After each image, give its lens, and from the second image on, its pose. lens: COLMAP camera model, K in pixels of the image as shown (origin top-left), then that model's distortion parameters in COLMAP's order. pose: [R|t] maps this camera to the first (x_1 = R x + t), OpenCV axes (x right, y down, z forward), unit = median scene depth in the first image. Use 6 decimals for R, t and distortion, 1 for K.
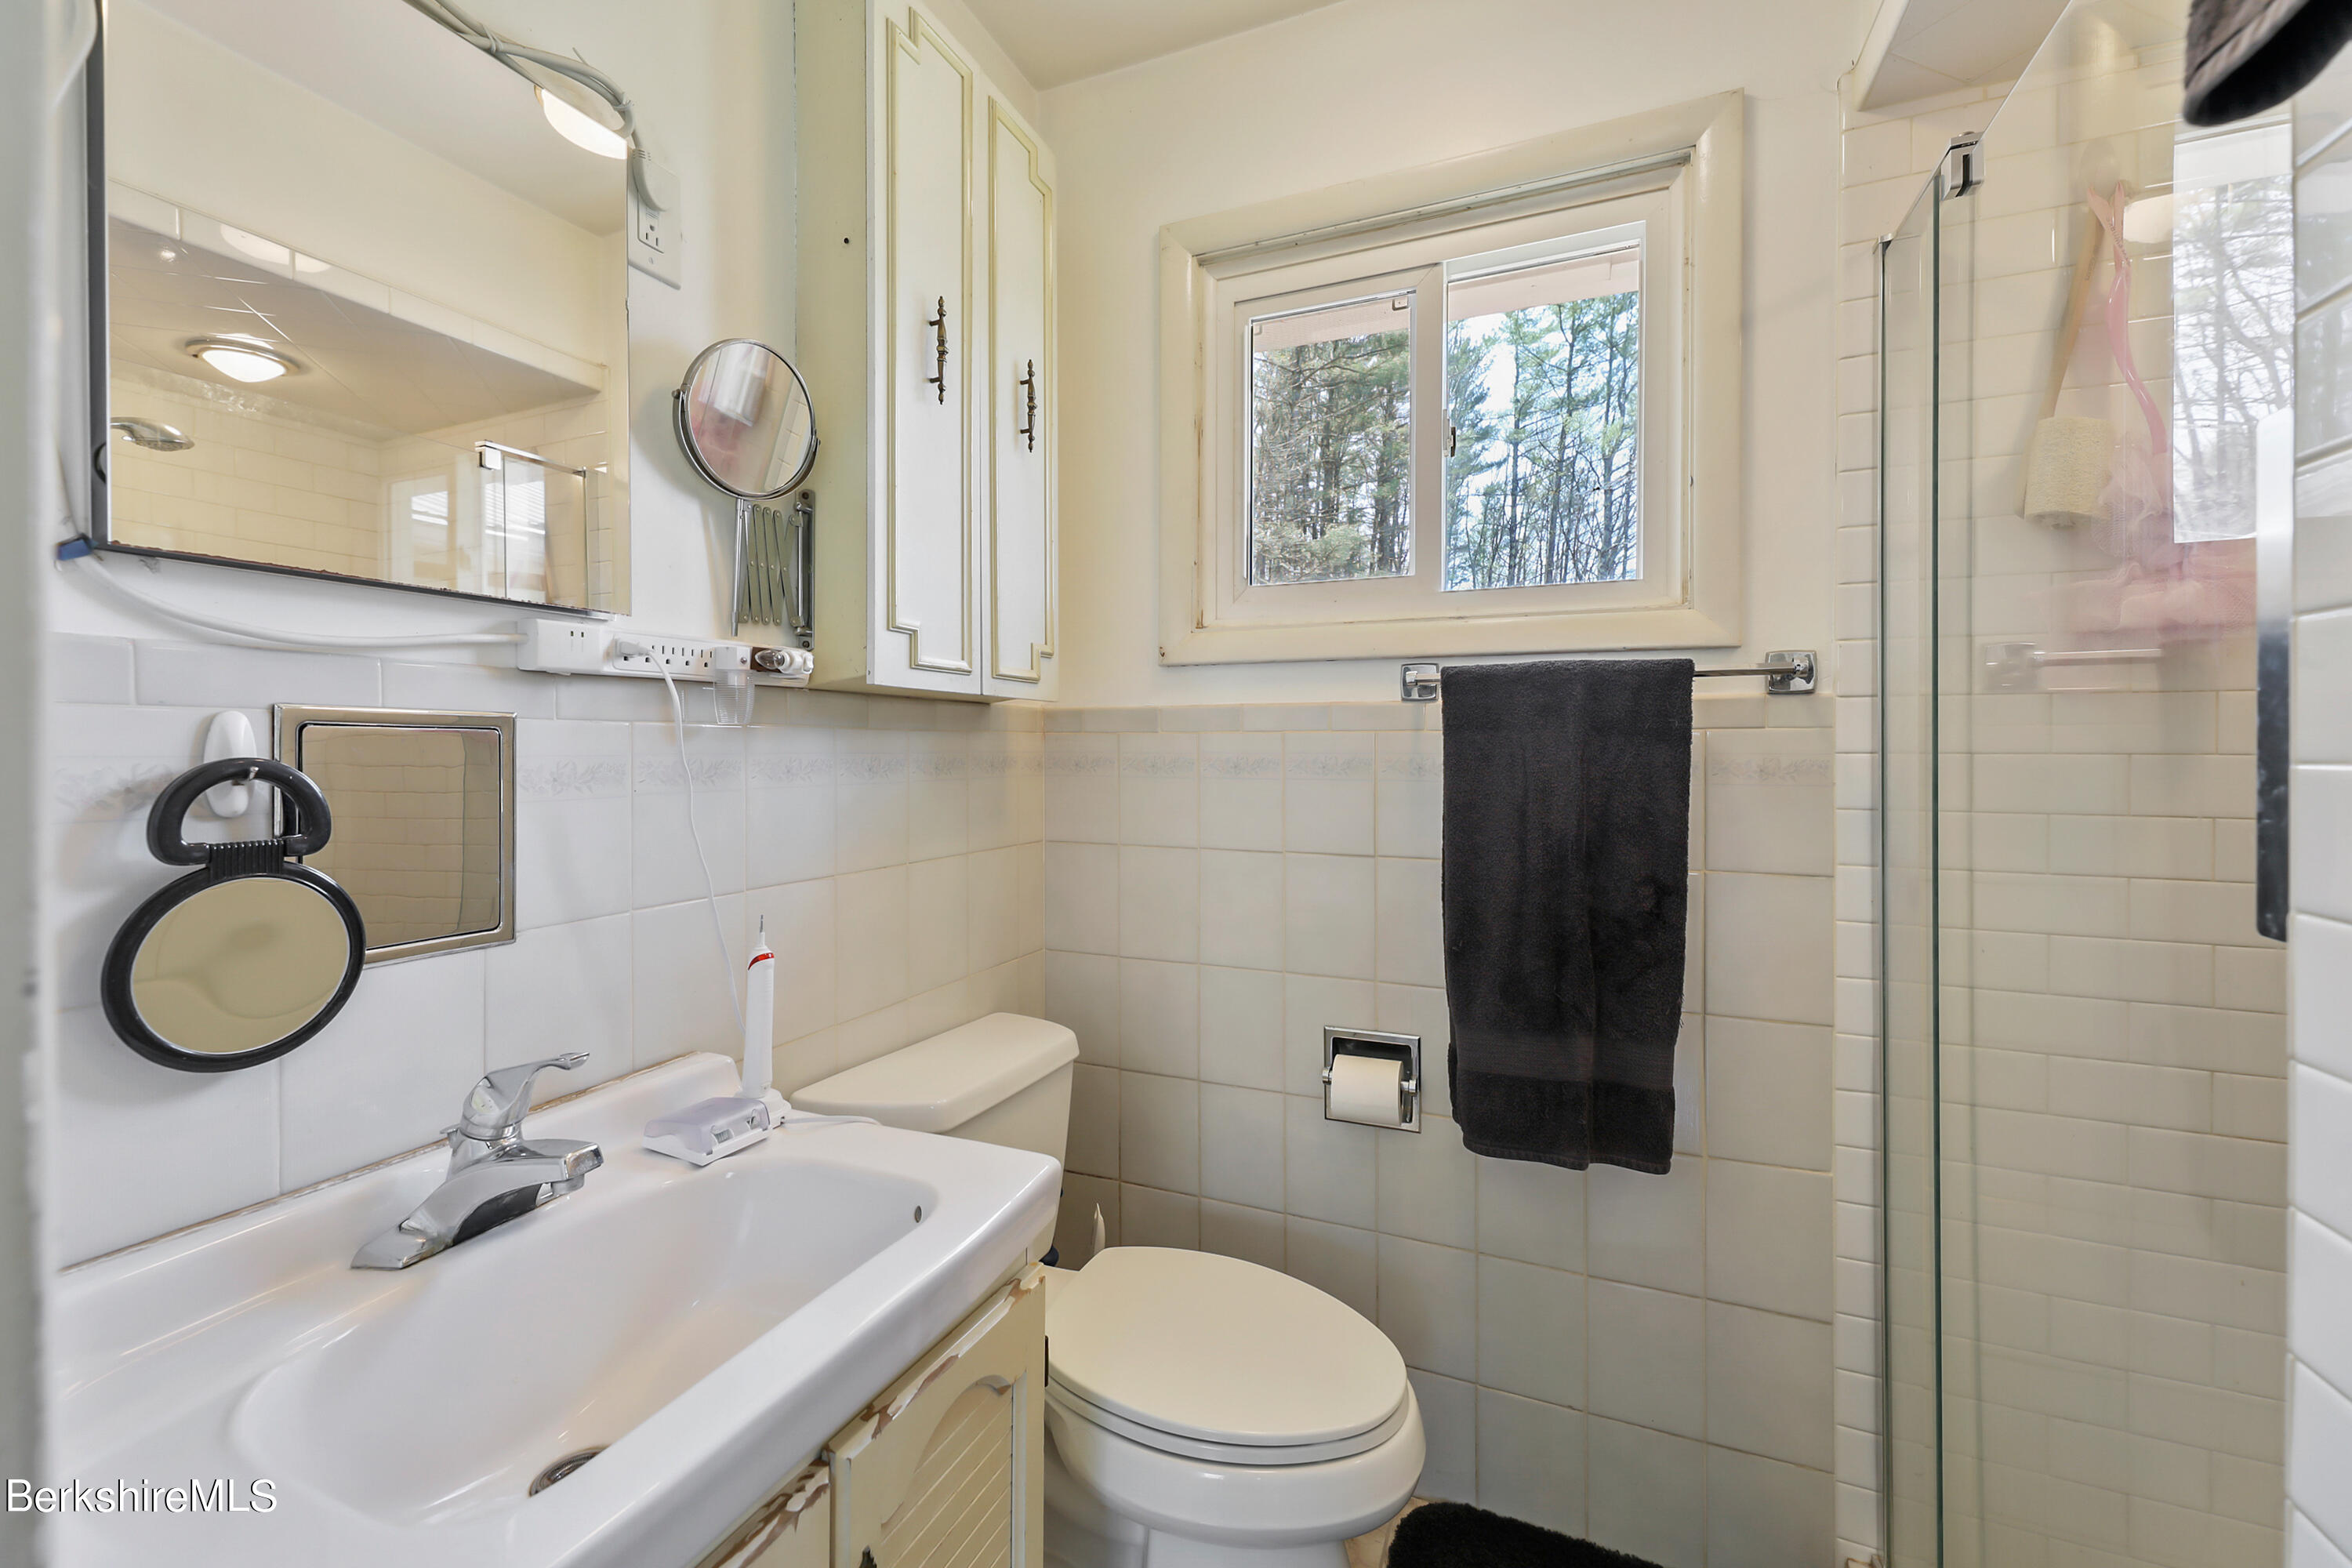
lens RADIAL K [[988.4, 0, 1169.9], [0, 988.4, 767.1], [0, 0, 1]] dist [0.042072, -0.000718]
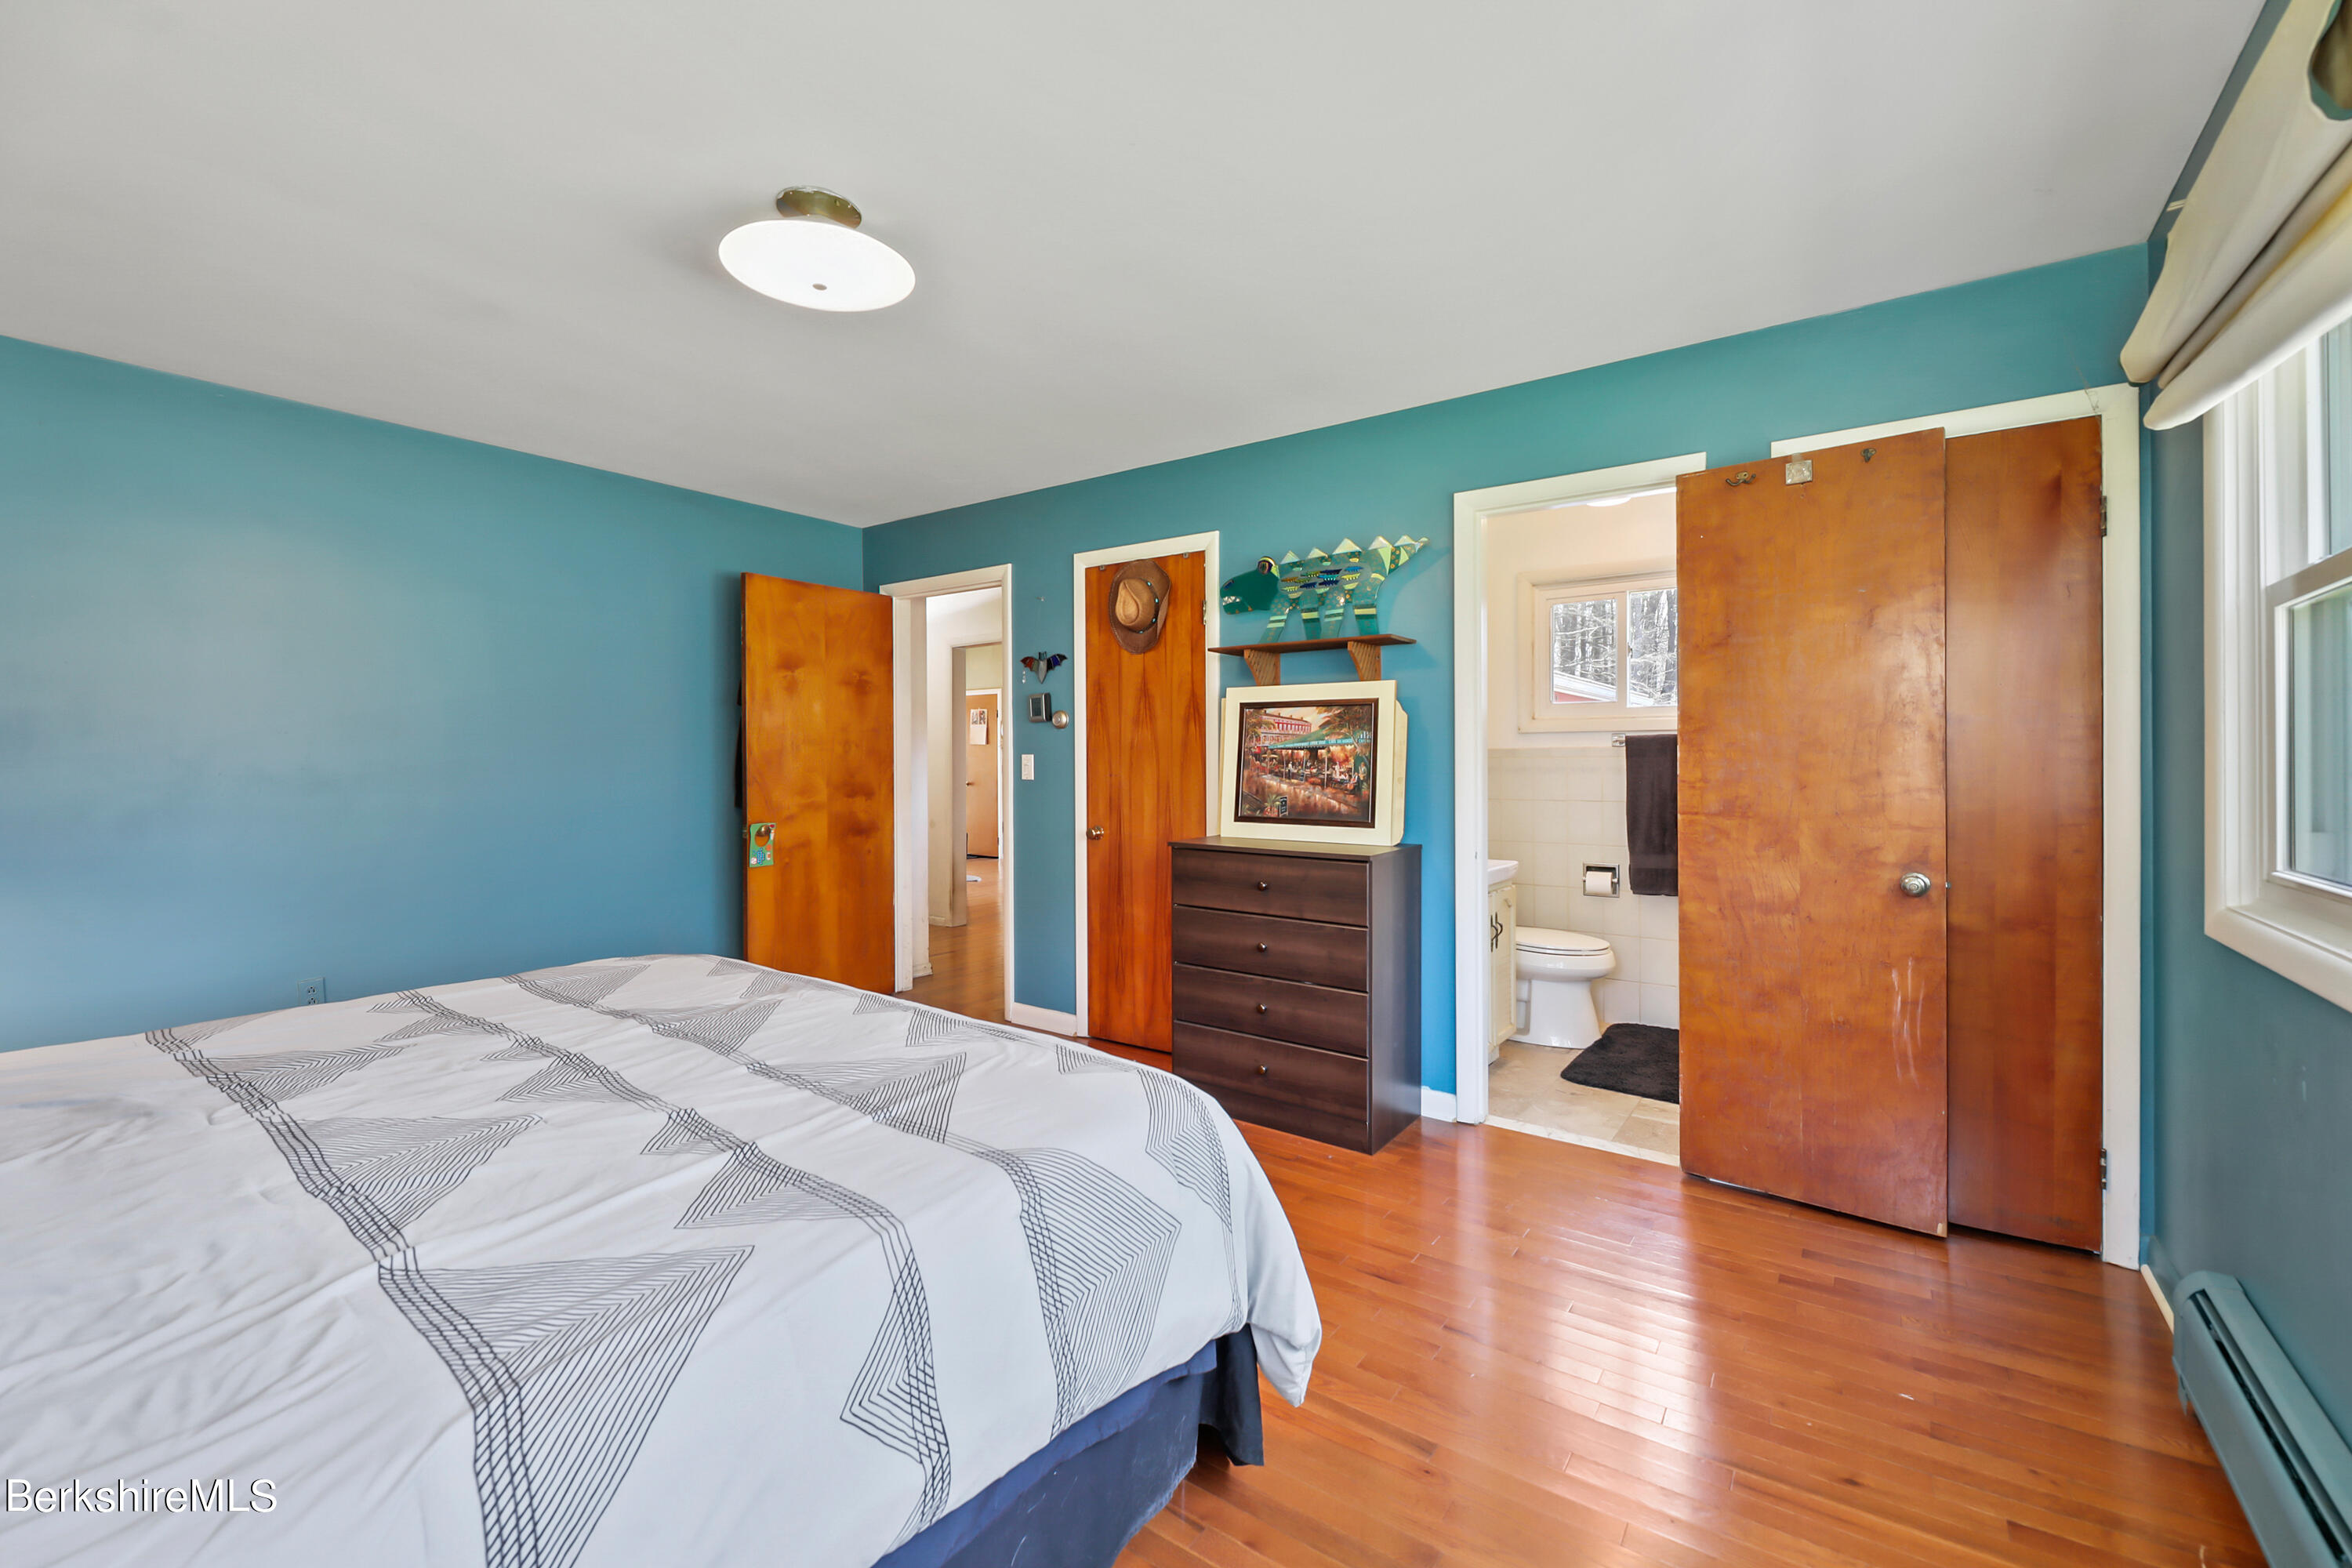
lens RADIAL K [[988.4, 0, 1176.3], [0, 988.4, 773.8], [0, 0, 1]] dist [0.042072, -0.000718]
pose [[0.972311, -0.001197, -0.233688, -0.317968], [-0.000279, 0.999980, -0.006280, 0.029666], [0.233691, 0.006172, 0.972291, -2.094540]]
